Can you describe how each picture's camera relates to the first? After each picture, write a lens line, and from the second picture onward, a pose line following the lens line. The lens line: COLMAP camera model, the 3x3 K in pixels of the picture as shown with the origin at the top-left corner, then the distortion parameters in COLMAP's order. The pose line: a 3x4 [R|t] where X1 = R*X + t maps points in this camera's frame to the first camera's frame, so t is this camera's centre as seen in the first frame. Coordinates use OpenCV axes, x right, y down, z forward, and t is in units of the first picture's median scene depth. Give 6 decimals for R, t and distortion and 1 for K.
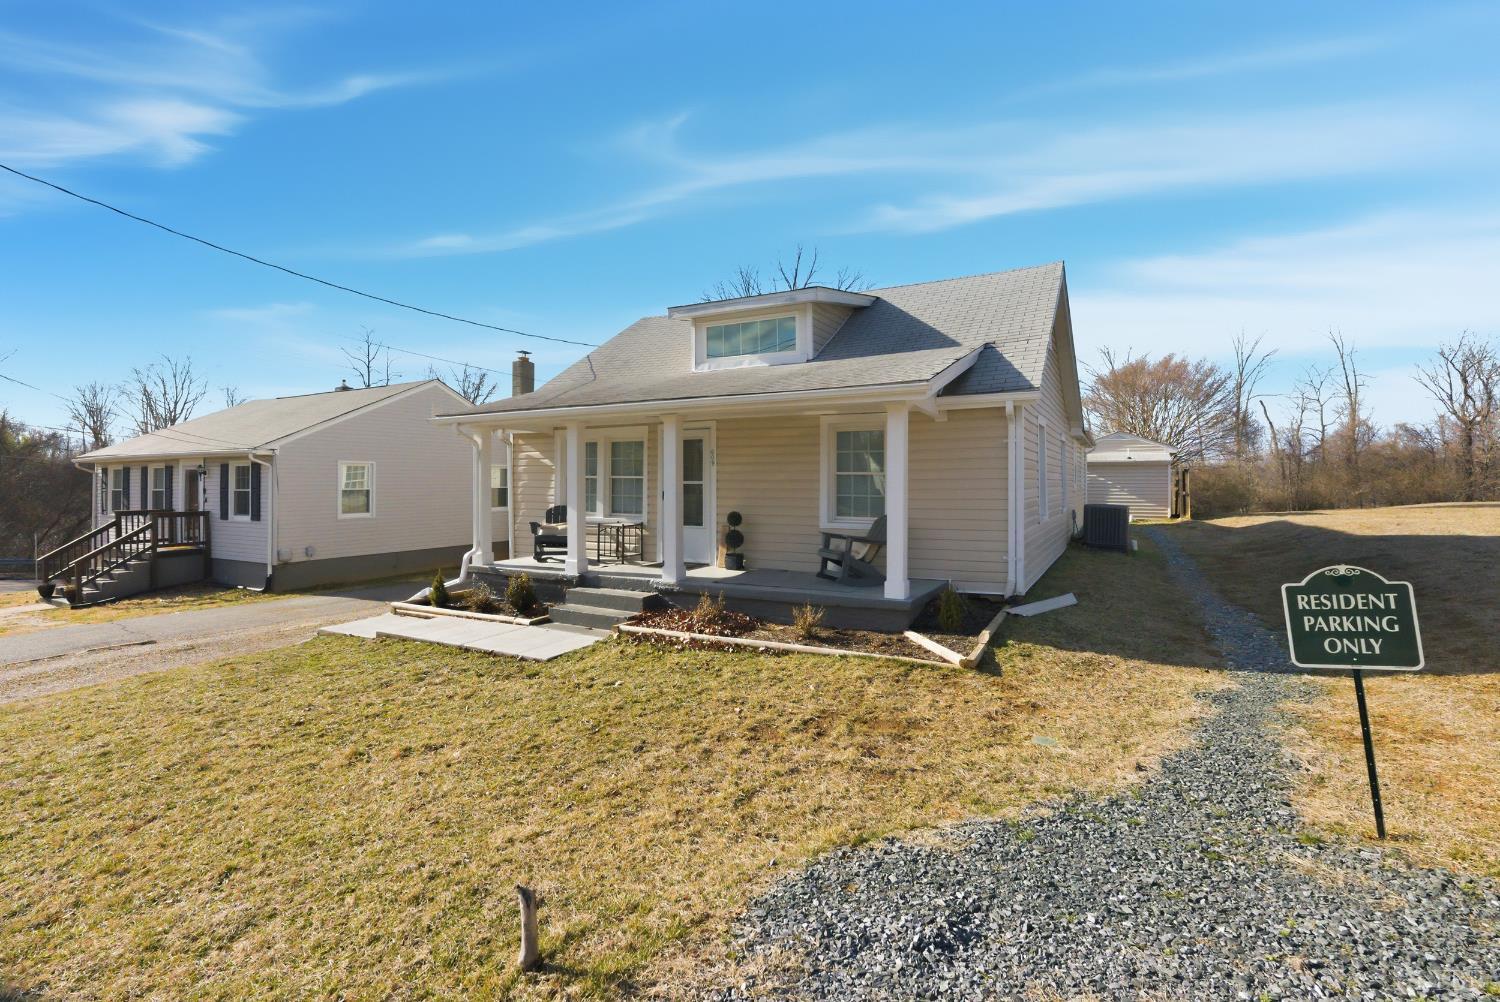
lens RADIAL K [[672.7, 0, 746.5], [0, 672.7, 485.8], [0, 0, 1]] dist [-0.005182, 0.000249]
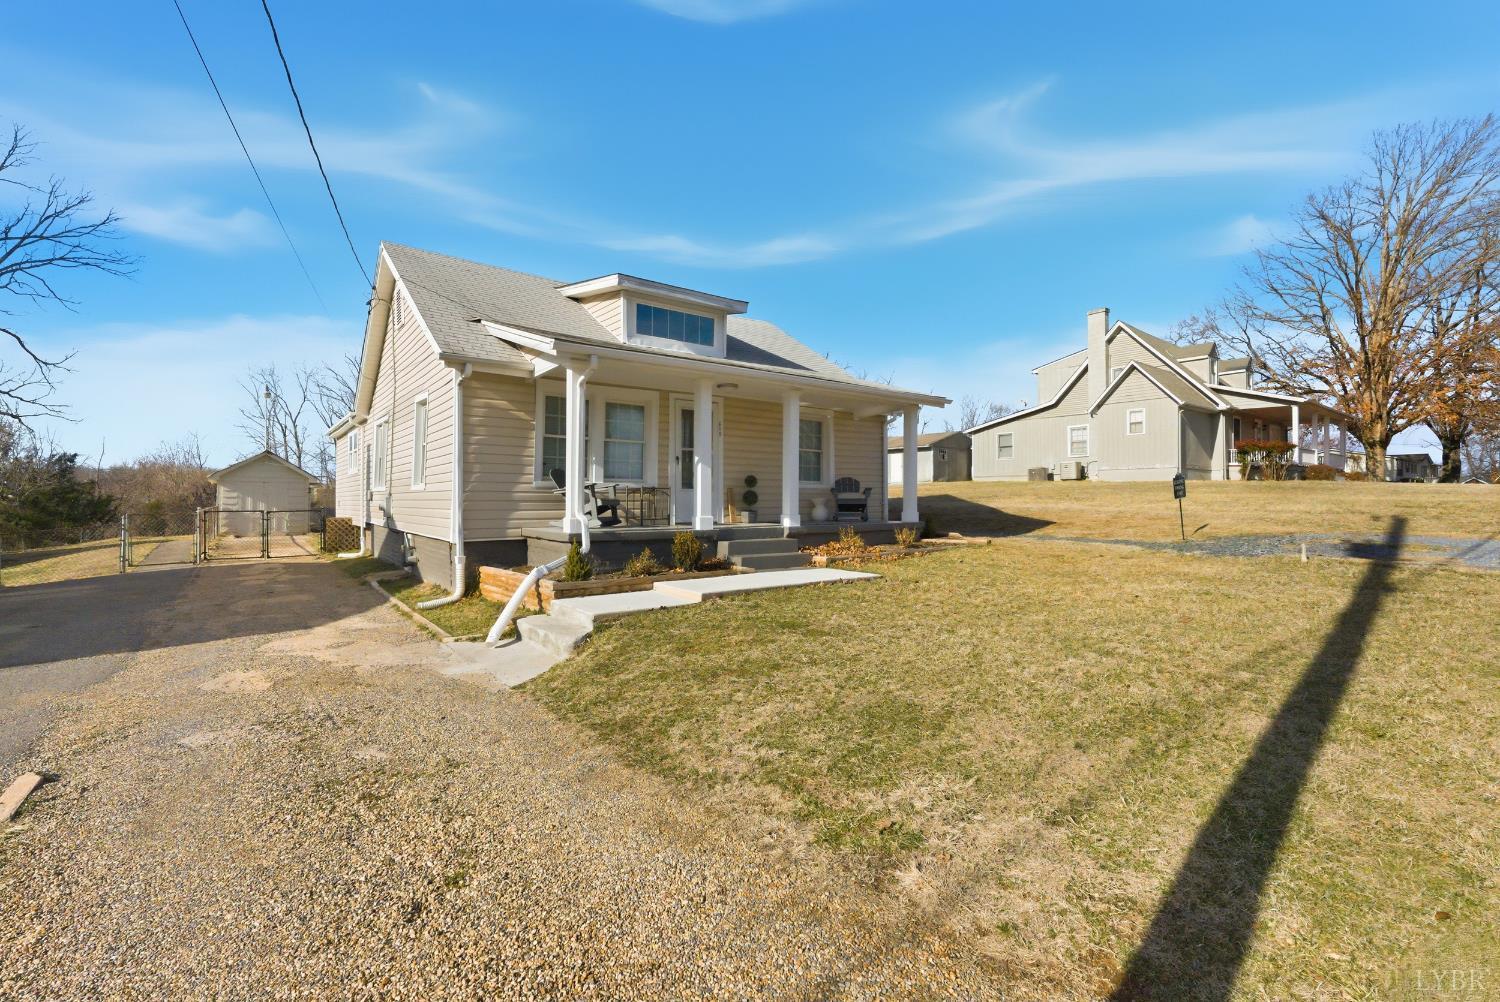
lens RADIAL K [[672.7, 0, 741.7], [0, 672.7, 497.4], [0, 0, 1]] dist [-0.005182, 0.000249]
pose [[0.427816, -0.000077, 0.903866, -1.050037], [-0.005785, 0.999979, 0.002824, 0.069519], [-0.903847, -0.006437, 0.427806, 0.457467]]
